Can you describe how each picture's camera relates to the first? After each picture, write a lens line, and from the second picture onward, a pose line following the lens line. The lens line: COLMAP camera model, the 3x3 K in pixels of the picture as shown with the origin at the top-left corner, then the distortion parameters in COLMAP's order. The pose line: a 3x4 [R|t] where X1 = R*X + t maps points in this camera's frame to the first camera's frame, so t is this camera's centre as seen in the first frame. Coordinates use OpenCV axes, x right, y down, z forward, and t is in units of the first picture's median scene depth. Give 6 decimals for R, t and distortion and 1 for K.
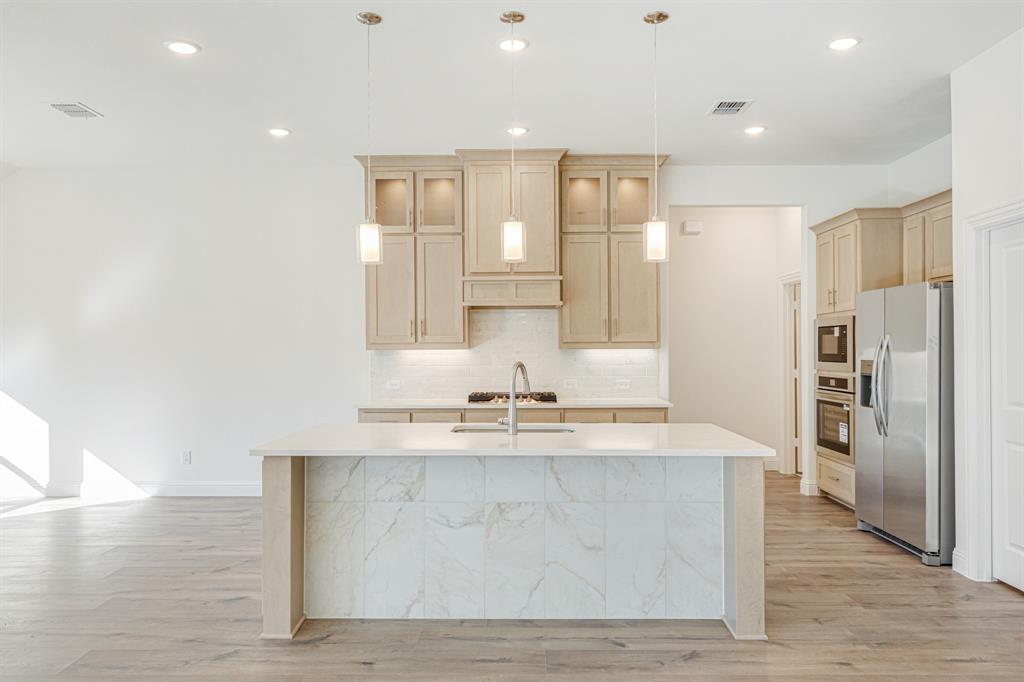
lens RADIAL K [[701.5, 0, 516.0], [0, 701.5, 343.7], [0, 0, 1]] dist [-0.002543, -0.001478]
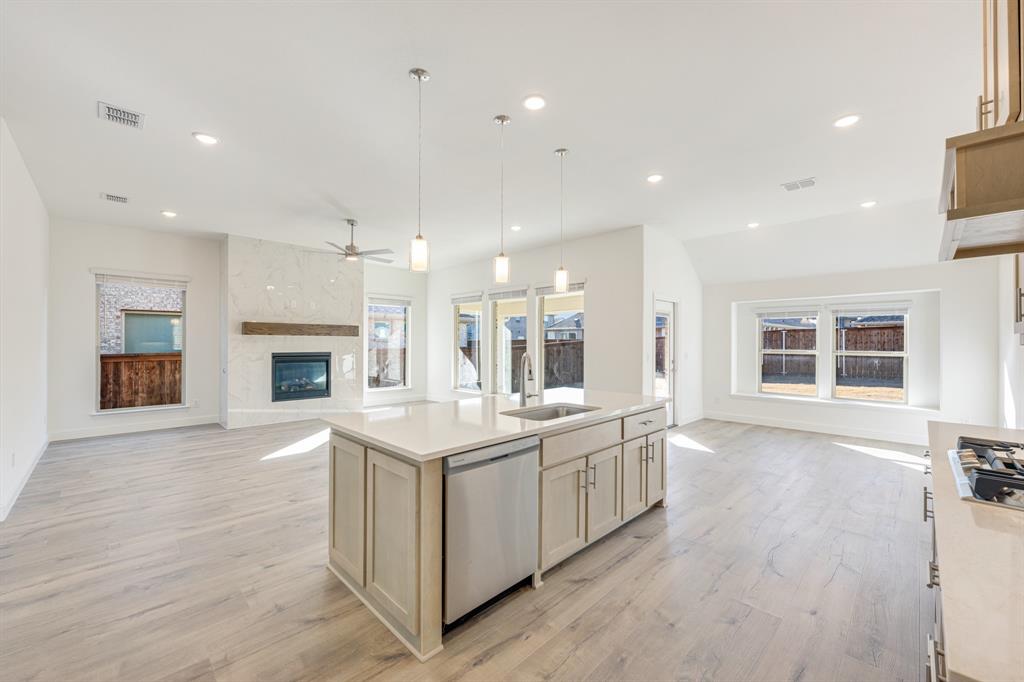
lens RADIAL K [[411.9, 0, 512.0], [0, 411.9, 341.0], [0, 0, 1]] dist [0.001977, 0.000377]
pose [[-0.698358, -0.000086, -0.715749, 0.368212], [0.004944, 0.999976, -0.004943, 0.005323], [0.715732, -0.006990, -0.698340, 0.984805]]
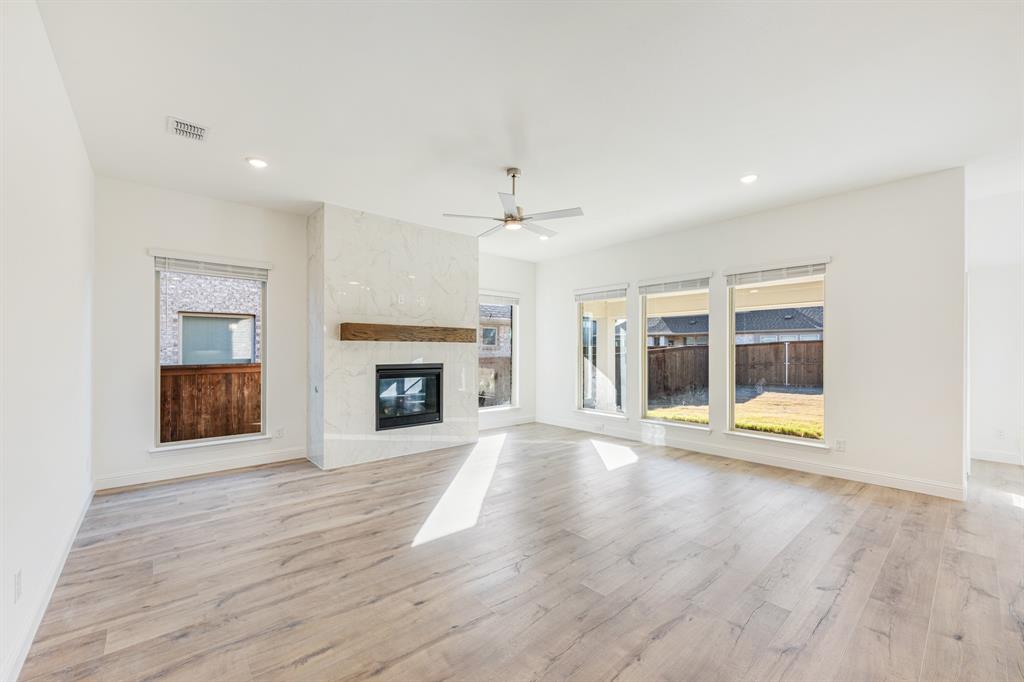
lens RADIAL K [[412.3, 0, 509.4], [0, 412.3, 347.4], [0, 0, 1]] dist [0.001115, -0.000213]
pose [[-0.742868, -0.000945, -0.669438, 0.379376], [0.005824, 0.999952, -0.007874, 0.001701], [0.669413, -0.009748, -0.742827, 0.520222]]
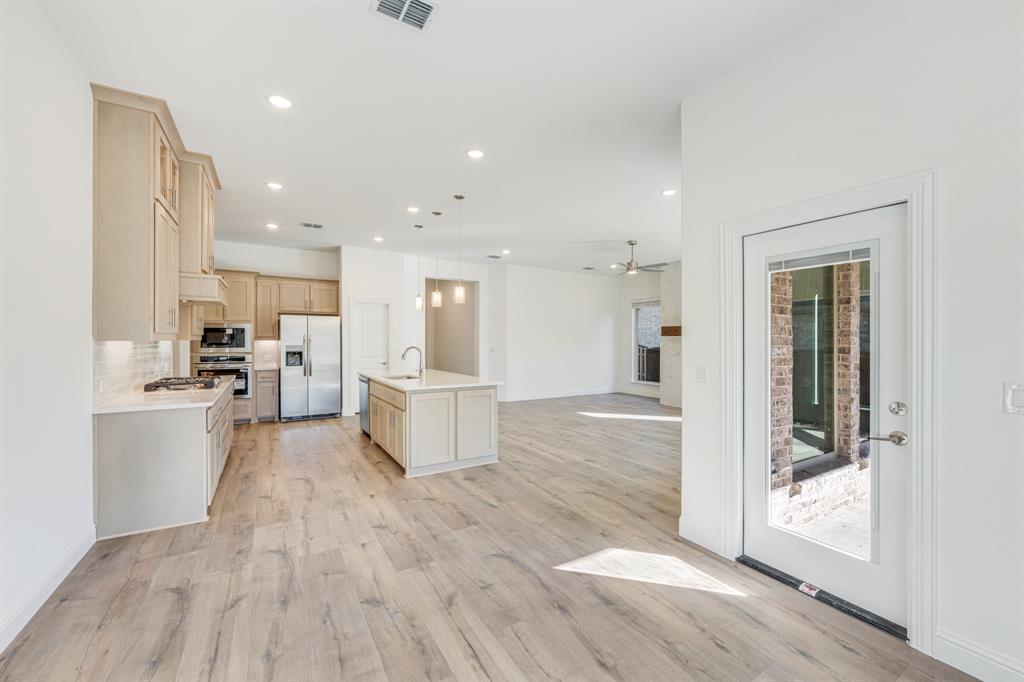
lens RADIAL K [[409.1, 0, 511.3], [0, 409.1, 337.2], [0, 0, 1]] dist [0.001085, 0.000211]
pose [[-0.523008, 0.007755, 0.852293, -0.876915], [-0.007471, 0.999878, -0.013683, 0.008230], [-0.852295, -0.013524, -0.522886, 0.944954]]
